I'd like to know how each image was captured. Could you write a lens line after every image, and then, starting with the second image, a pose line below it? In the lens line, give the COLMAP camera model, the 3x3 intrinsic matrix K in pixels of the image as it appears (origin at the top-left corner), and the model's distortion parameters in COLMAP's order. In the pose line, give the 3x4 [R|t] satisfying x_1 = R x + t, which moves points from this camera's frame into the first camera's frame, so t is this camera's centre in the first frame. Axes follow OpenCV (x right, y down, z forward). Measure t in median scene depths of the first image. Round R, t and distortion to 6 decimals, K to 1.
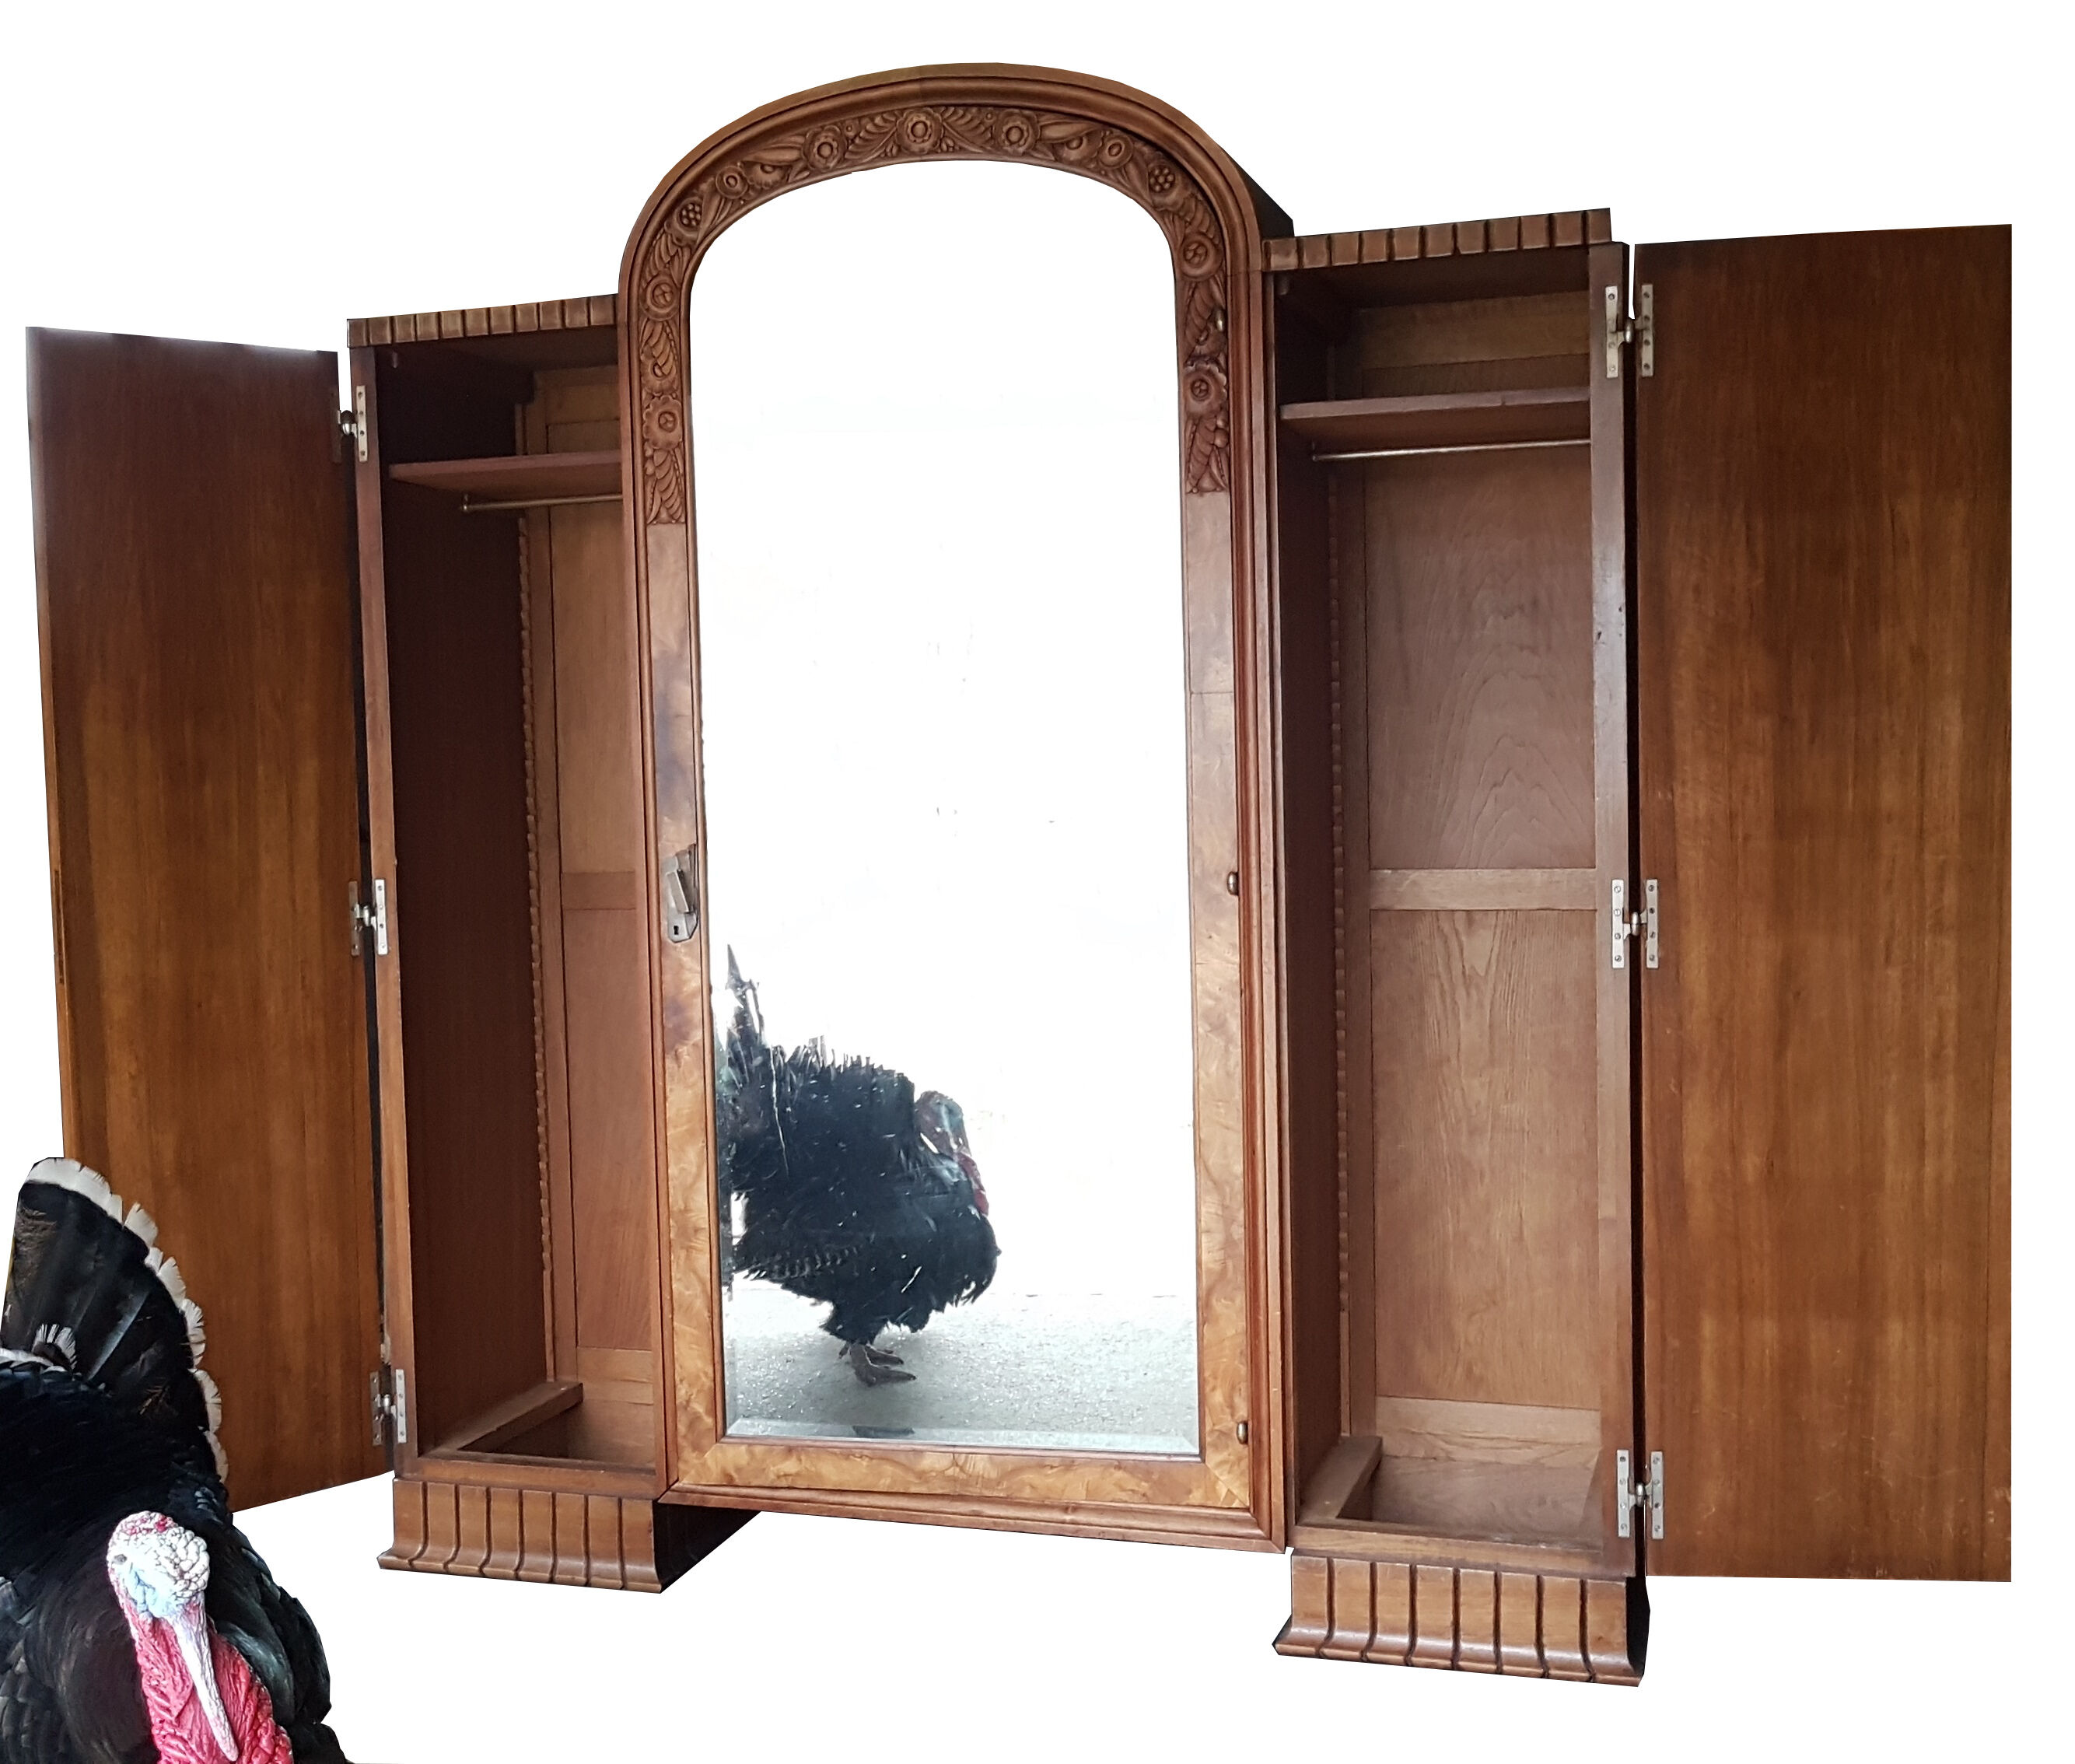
lens RADIAL K [[2415.6, 0, 1037.8], [0, 2415.6, 882.3], [0, 0, 1]] dist [-0.023272, 0.000000]
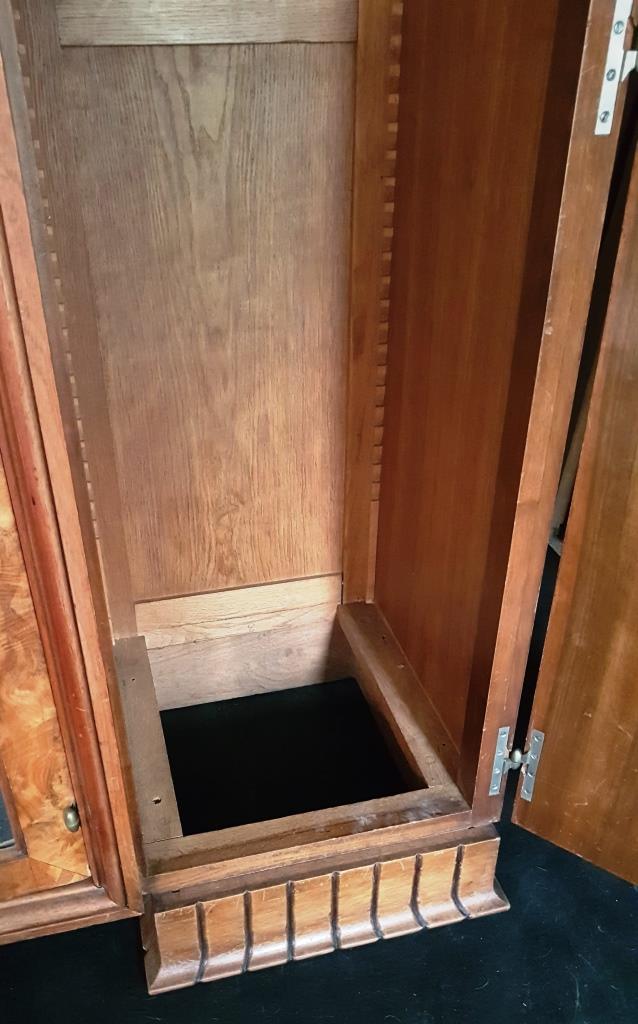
lens RADIAL K [[924.5, 0, 327.7], [0, 924.5, 604.5], [0, 0, 1]] dist [0.000864, -0.023826]
pose [[0.849339, -0.277853, 0.448800, 0.035748], [0.003657, 0.853322, 0.521372, 0.010923], [-0.527836, -0.441180, 0.725775, 0.688431]]
